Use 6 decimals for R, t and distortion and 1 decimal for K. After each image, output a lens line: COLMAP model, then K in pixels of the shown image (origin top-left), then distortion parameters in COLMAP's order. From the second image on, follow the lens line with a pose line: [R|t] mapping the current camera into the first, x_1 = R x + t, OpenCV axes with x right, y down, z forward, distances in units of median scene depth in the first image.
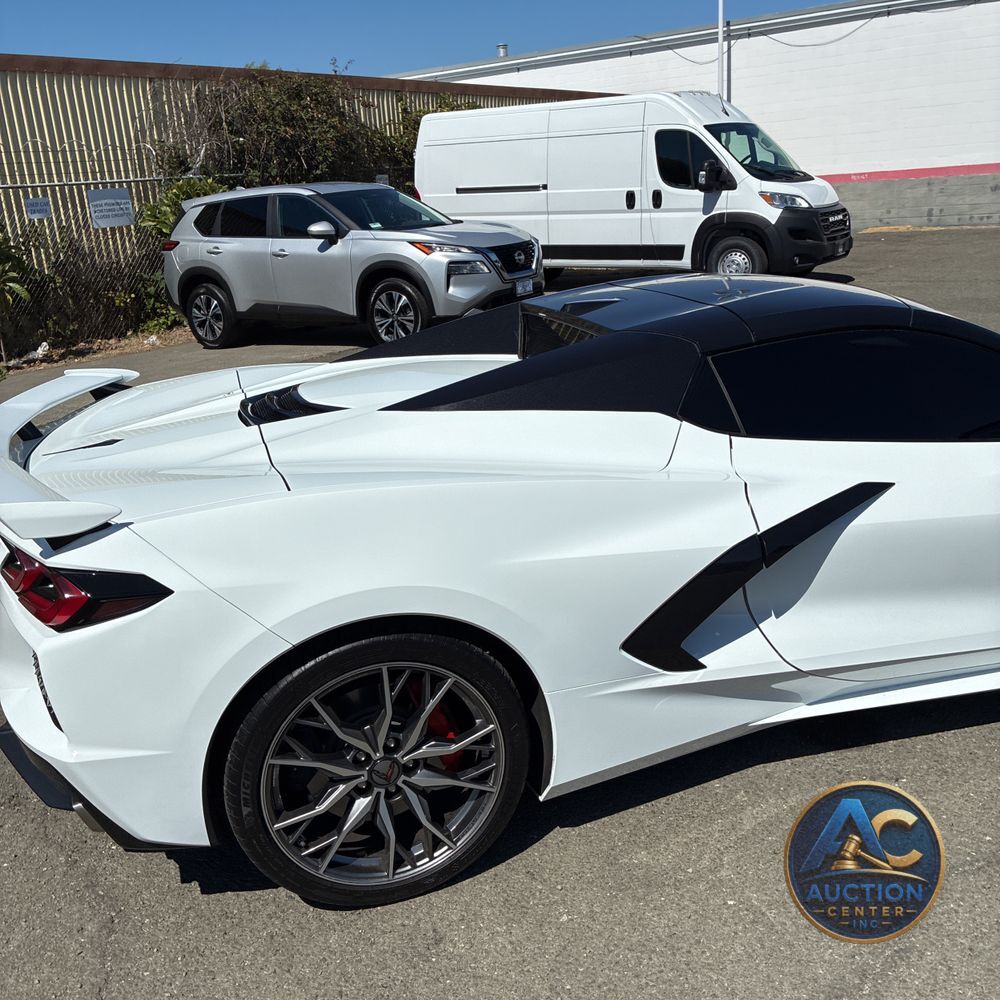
lens RADIAL K [[1041.0, 0, 500.0], [0, 1041.0, 500.0], [0, 0, 1]] dist [0.000267, 0.036051]
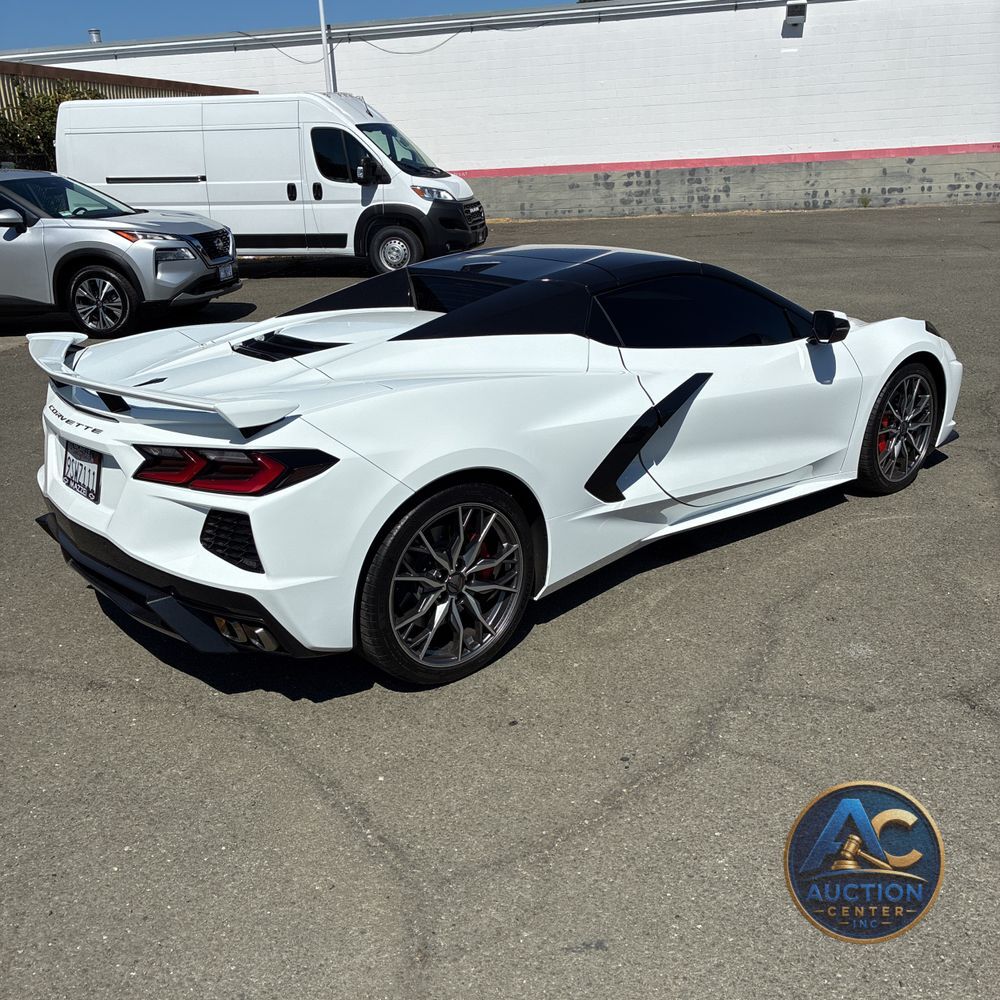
lens RADIAL K [[1041.0, 0, 500.0], [0, 1041.0, 500.0], [0, 0, 1]] dist [0.000267, 0.036051]
pose [[0.921588, -0.100011, 0.375064, -0.117427], [0.098087, 0.994882, 0.024271, 0.023522], [-0.375572, 0.014421, 0.926681, -0.072778]]
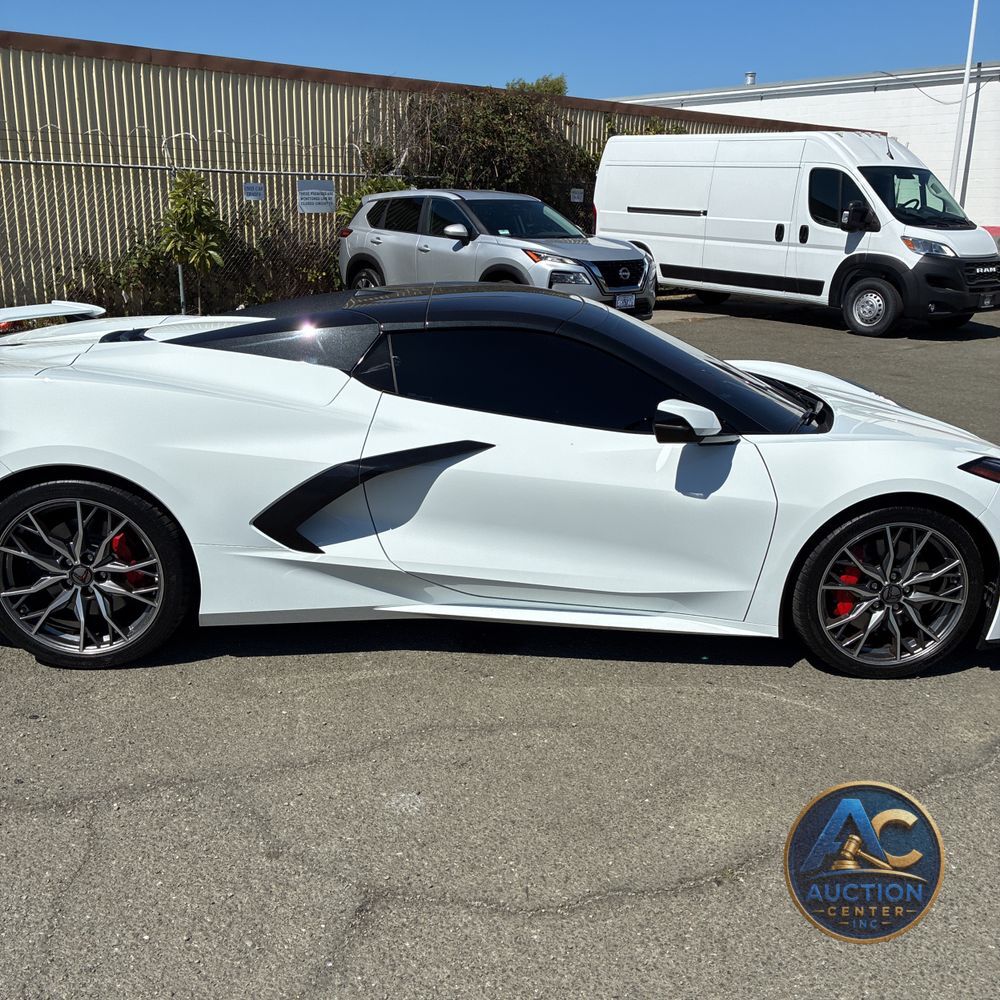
lens RADIAL K [[1057.4, 0, 502.7], [0, 1057.4, 472.0], [0, 0, 1]] dist [0.021894, -0.003458]
pose [[0.957829, 0.150857, -0.244551, 0.164059], [-0.160511, 0.986833, -0.019917, 0.009828], [0.238326, 0.058330, 0.969432, -0.067671]]
